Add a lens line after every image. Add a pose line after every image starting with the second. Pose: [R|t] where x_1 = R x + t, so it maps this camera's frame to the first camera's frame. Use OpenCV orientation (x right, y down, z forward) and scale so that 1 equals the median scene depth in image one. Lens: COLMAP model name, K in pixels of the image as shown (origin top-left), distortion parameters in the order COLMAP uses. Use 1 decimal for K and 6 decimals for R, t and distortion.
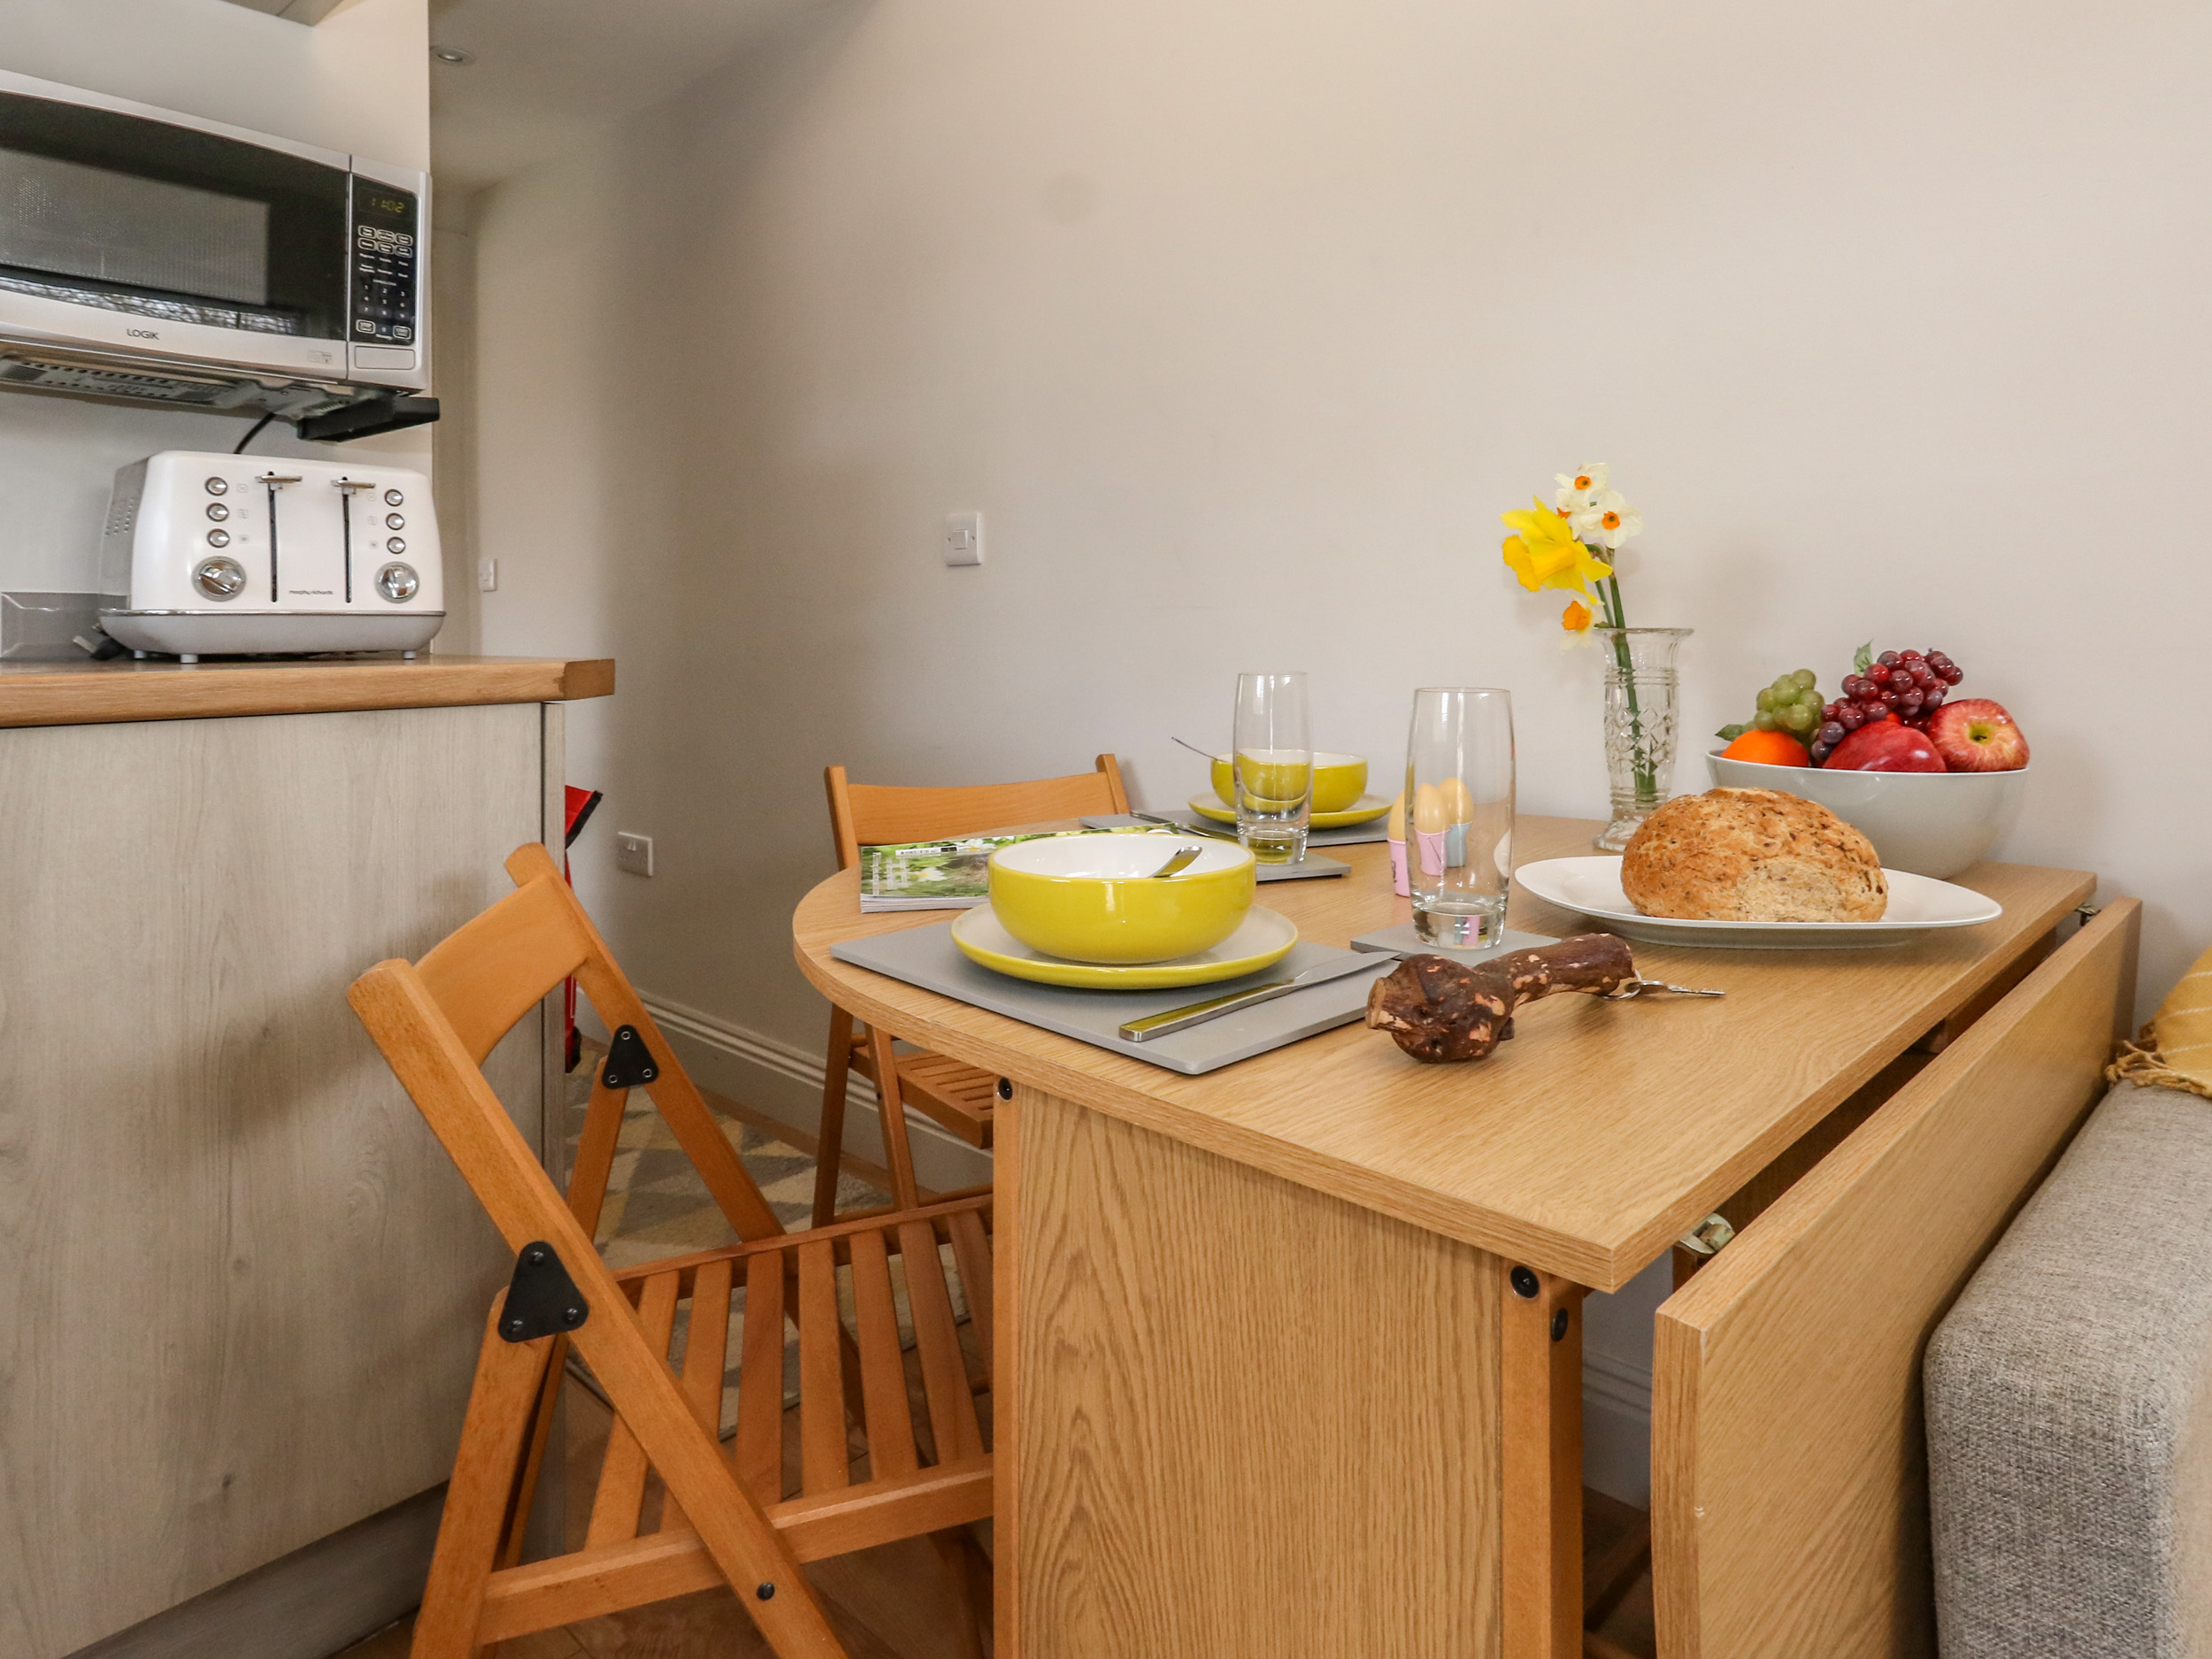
lens RADIAL K [[1333.9, 0, 1101.6], [0, 1333.9, 623.7], [0, 0, 1]] dist [-0.001871, 0.000969]
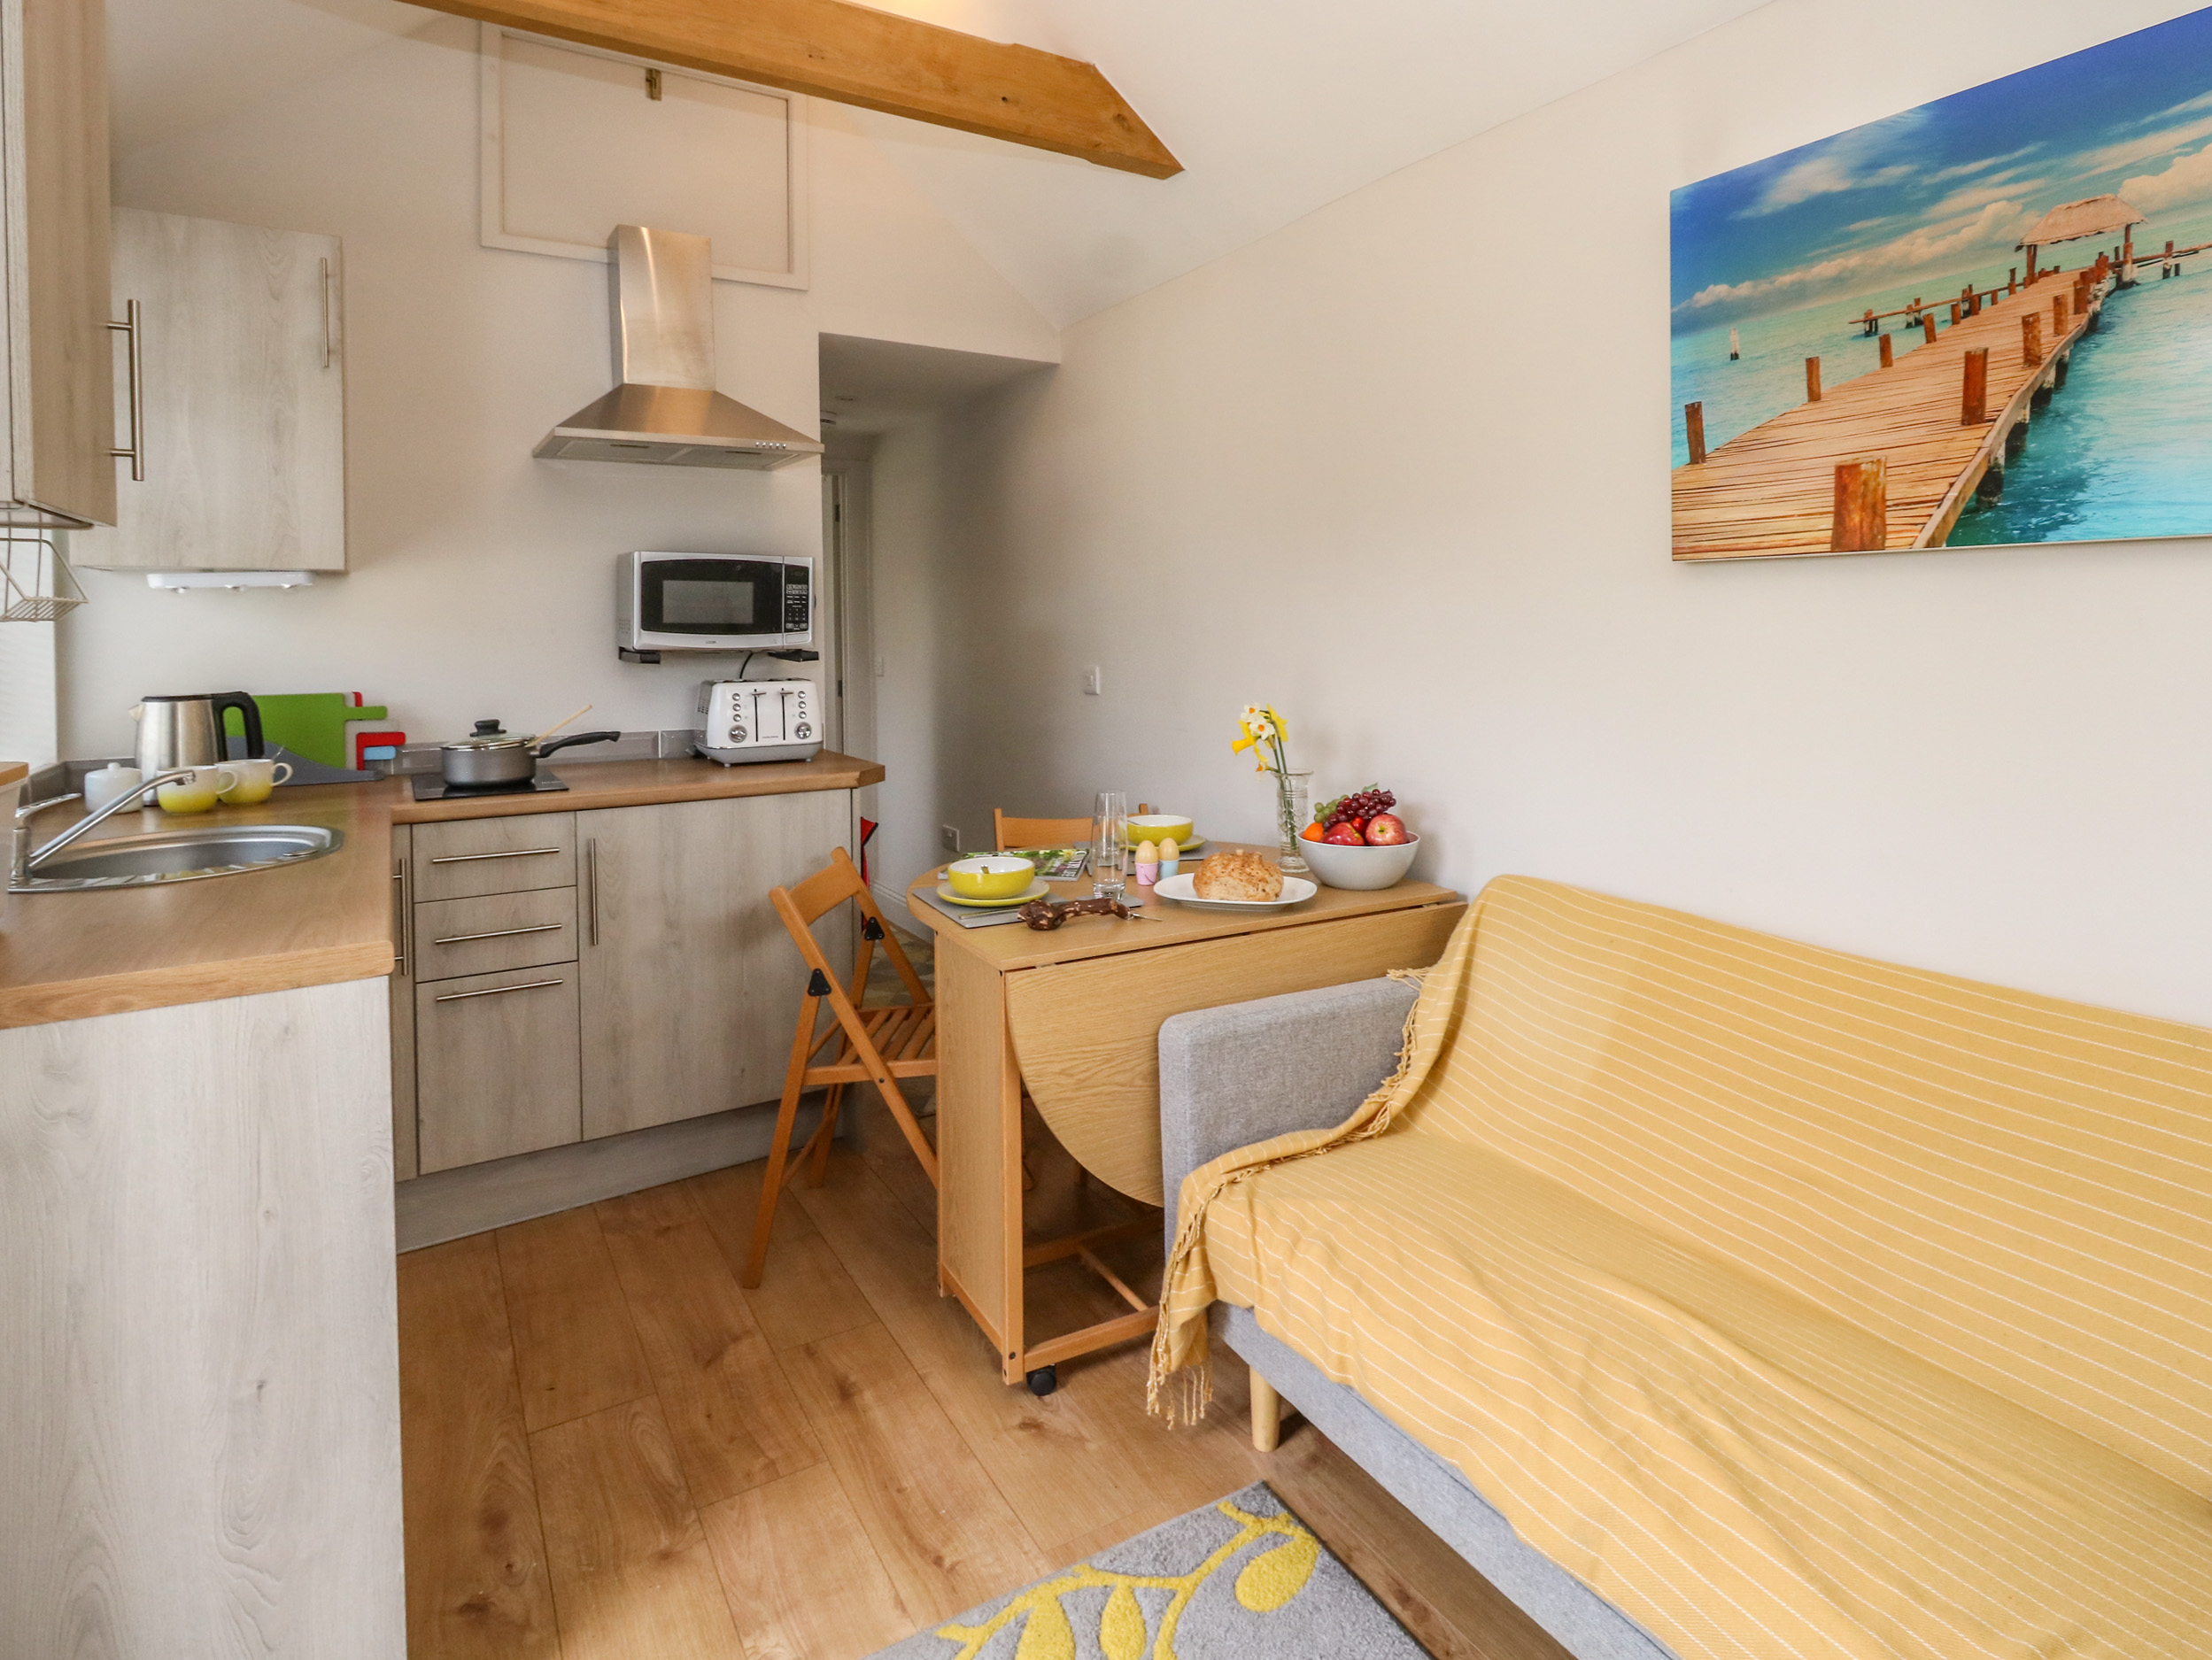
lens RADIAL K [[1157.1, 0, 1108.7], [0, 1157.1, 646.0], [0, 0, 1]] dist [-0.001132, -0.000894]
pose [[0.961616, -0.002425, -0.274389, 0.618437], [0.006014, 0.999907, 0.012239, -0.223980], [0.274334, -0.013419, 0.961541, -0.915719]]
